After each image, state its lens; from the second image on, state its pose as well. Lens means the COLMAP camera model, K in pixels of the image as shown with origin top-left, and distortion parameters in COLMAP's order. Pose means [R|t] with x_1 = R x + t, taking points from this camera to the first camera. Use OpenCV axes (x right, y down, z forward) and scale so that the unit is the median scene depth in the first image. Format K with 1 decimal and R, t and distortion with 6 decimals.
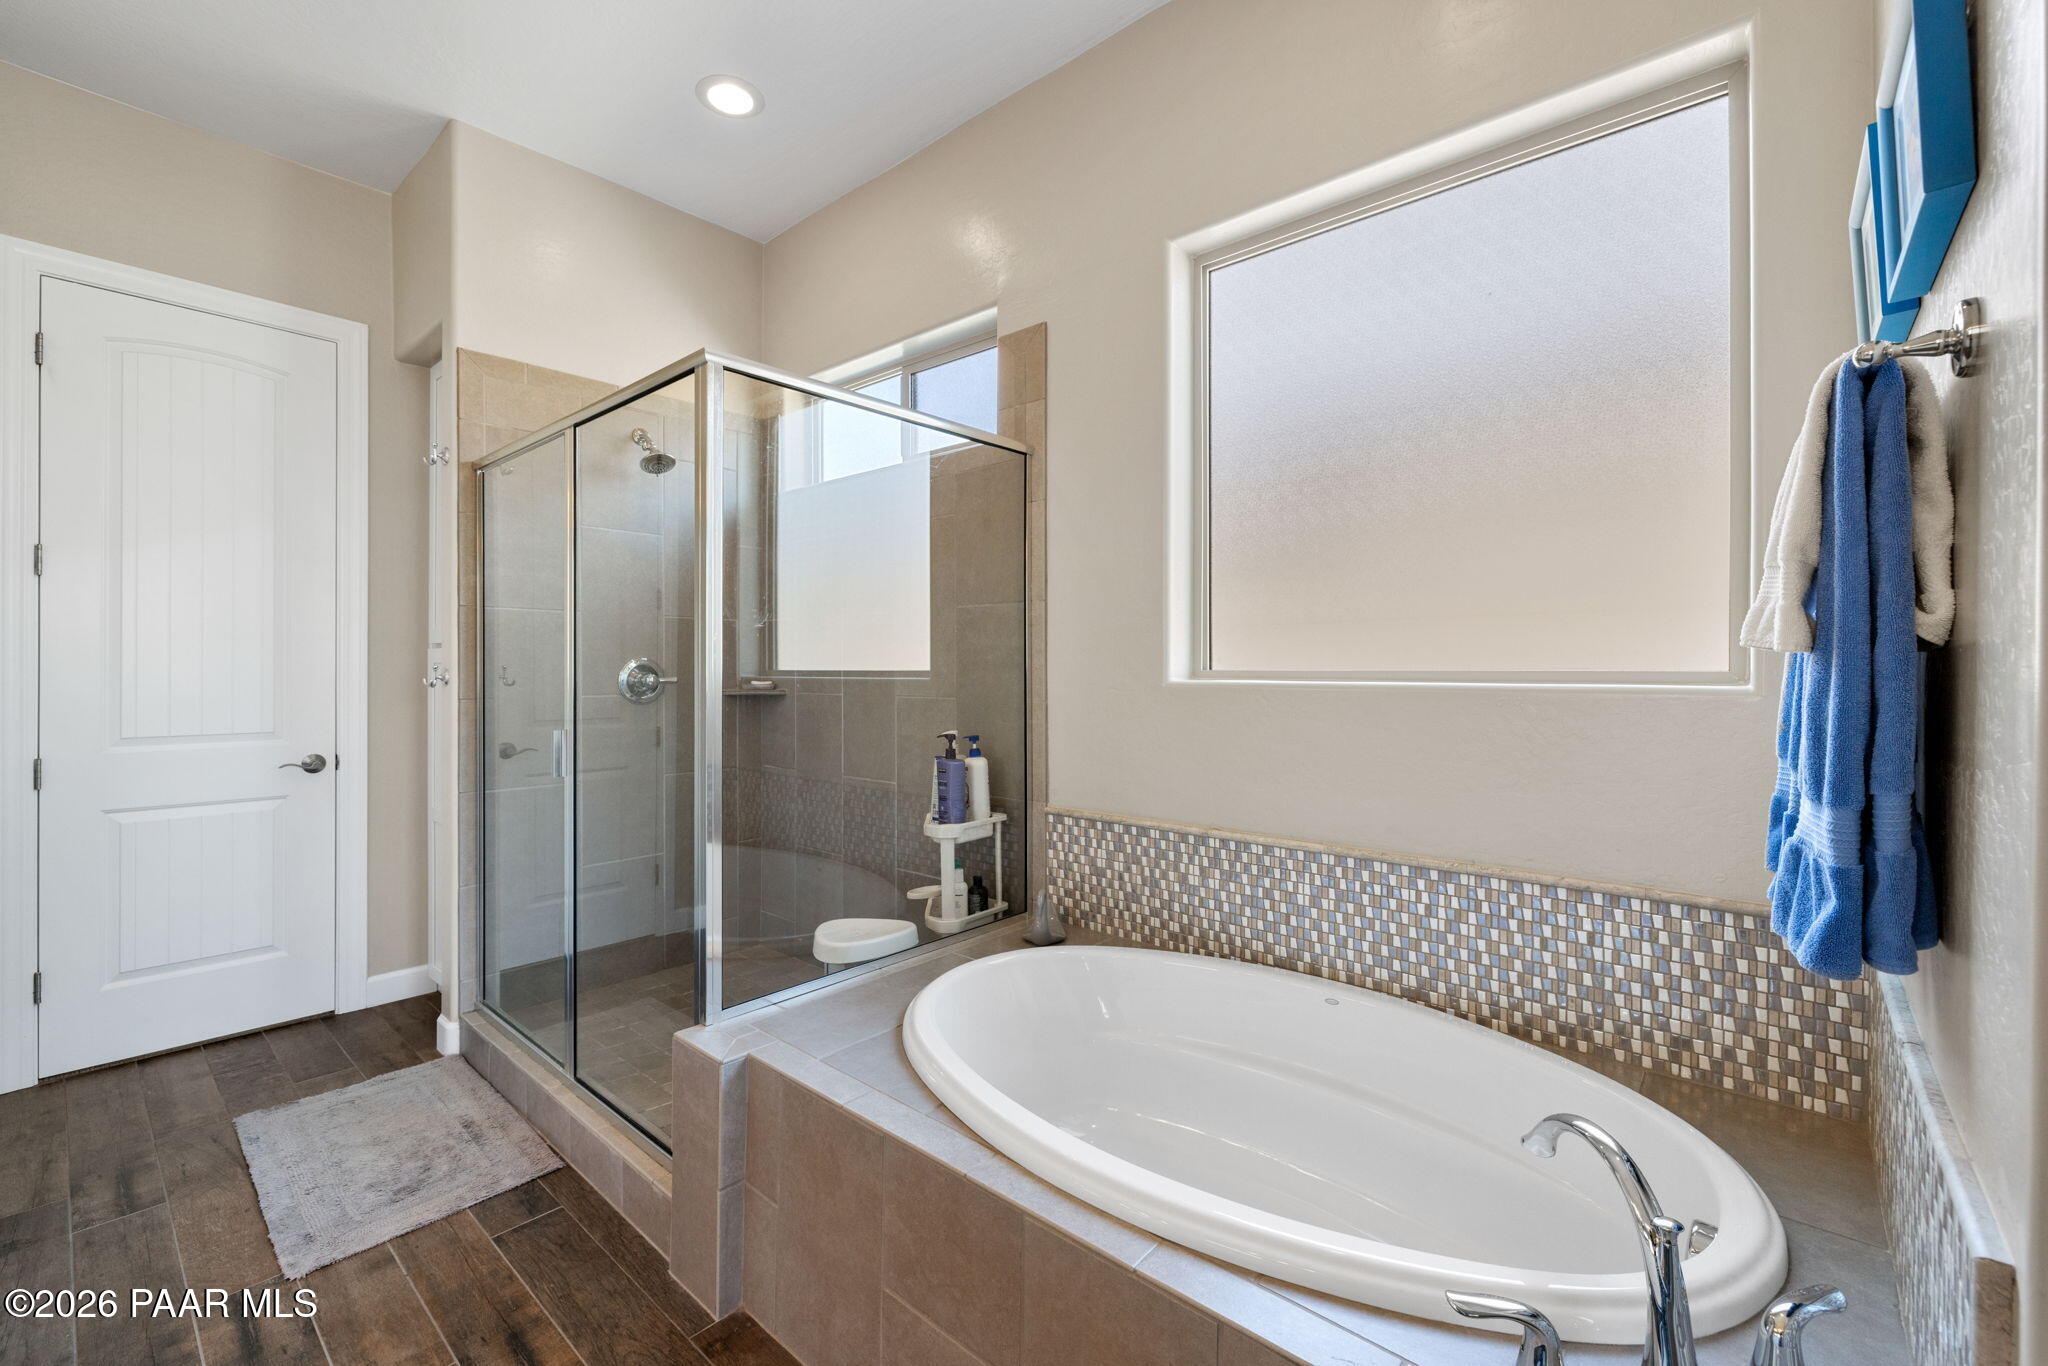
lens RADIAL K [[851.1, 0, 1018.0], [0, 851.1, 670.6], [0, 0, 1]] dist [0.002574, 0.000073]
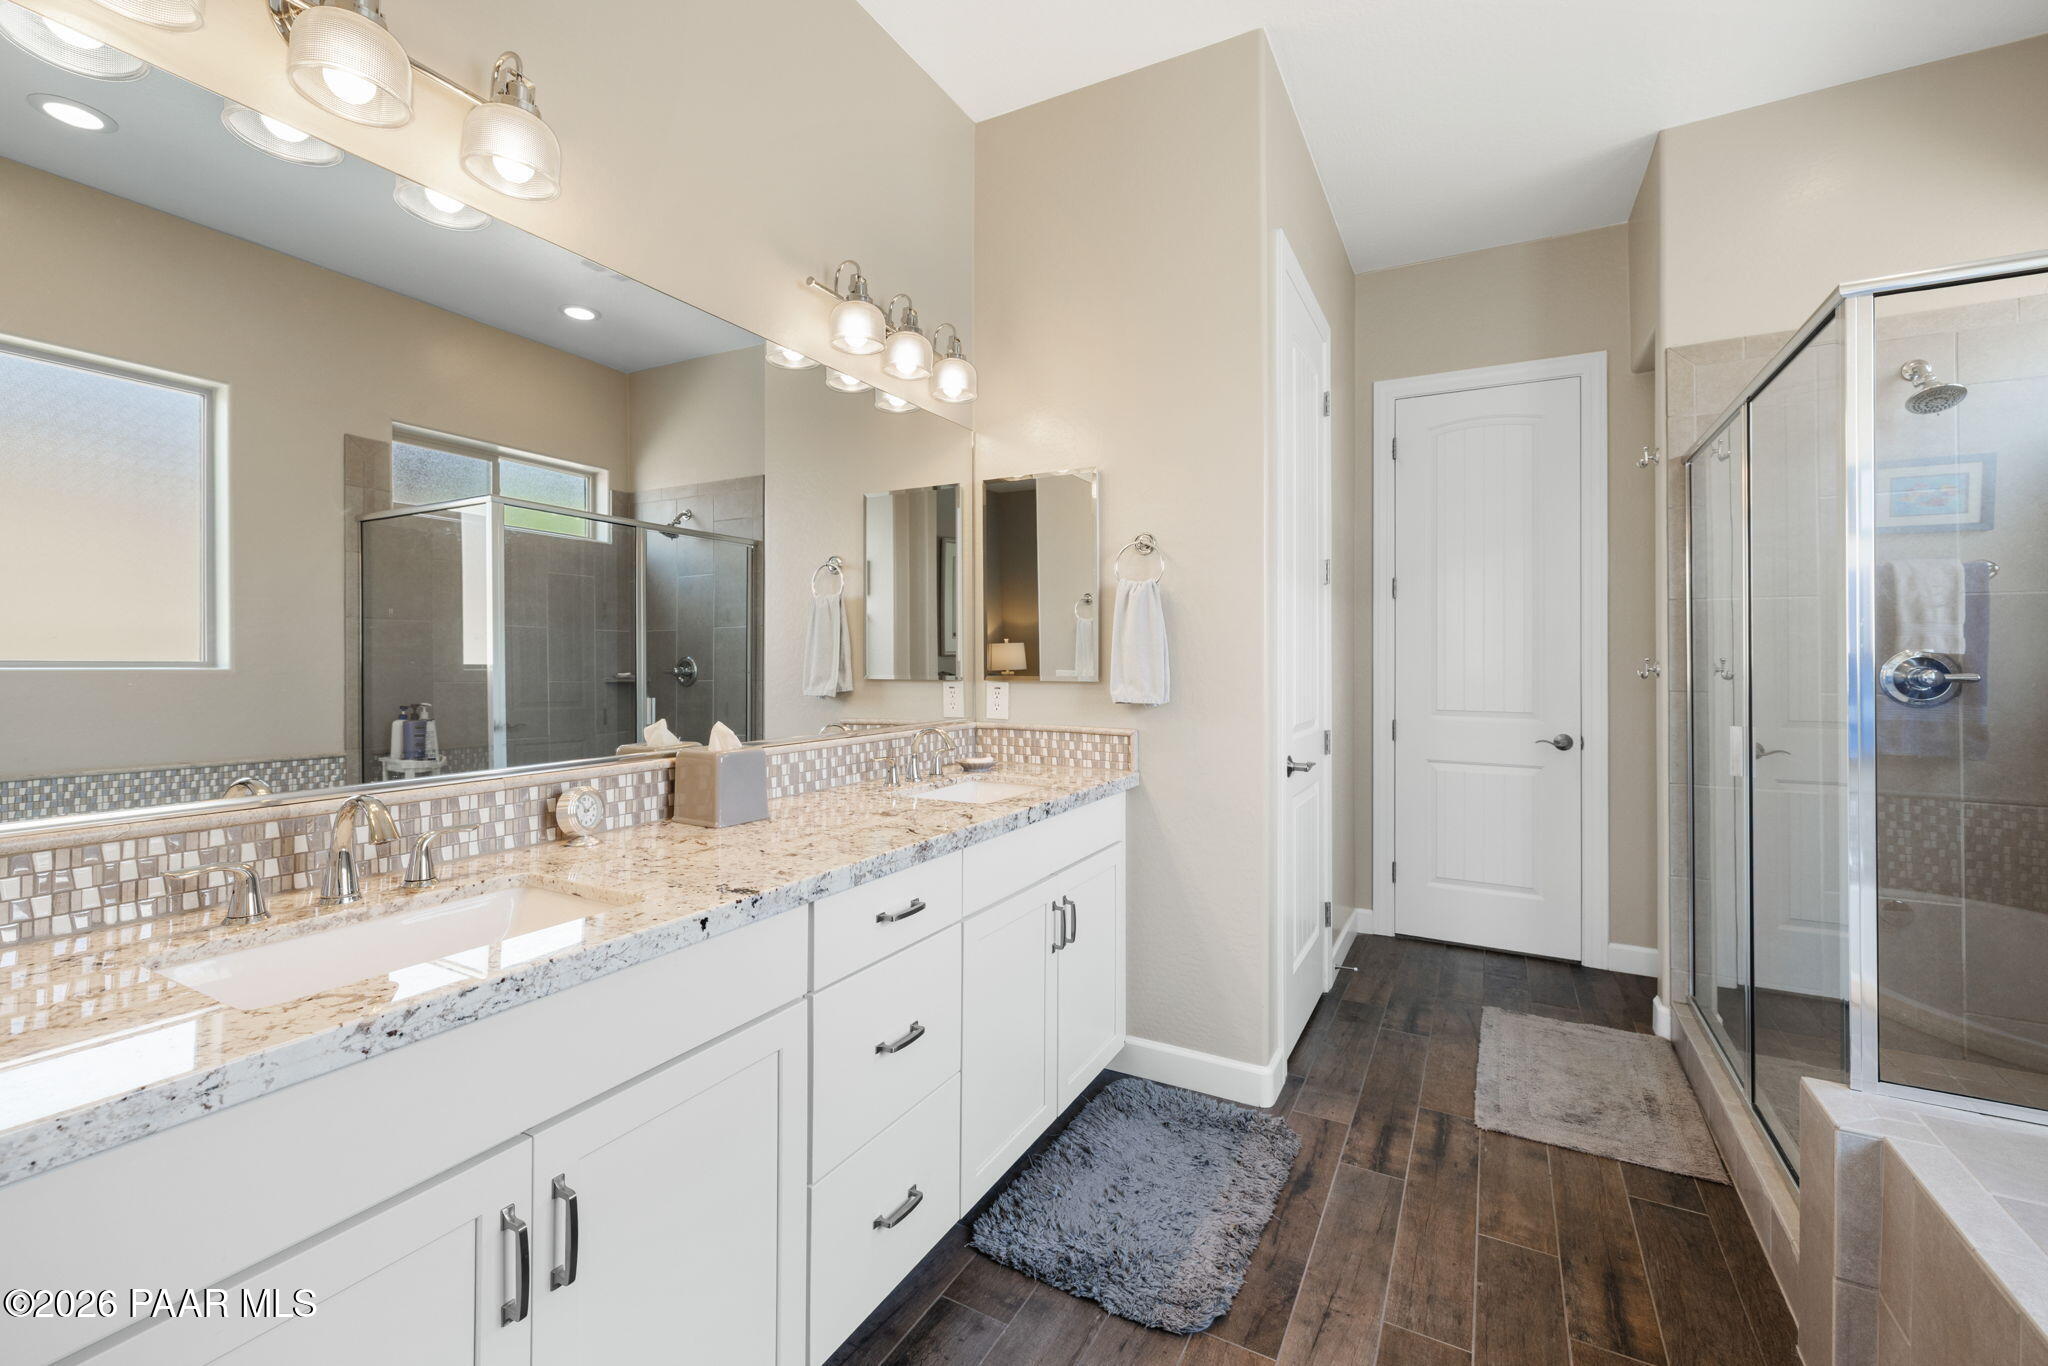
lens RADIAL K [[851.1, 0, 1017.0], [0, 851.1, 665.3], [0, 0, 1]] dist [0.002574, 0.000073]
pose [[0.230417, 0.008461, -0.973055, 0.170119], [-0.005668, 0.999957, 0.007352, -0.001026], [0.973075, 0.003822, 0.230456, 0.004980]]
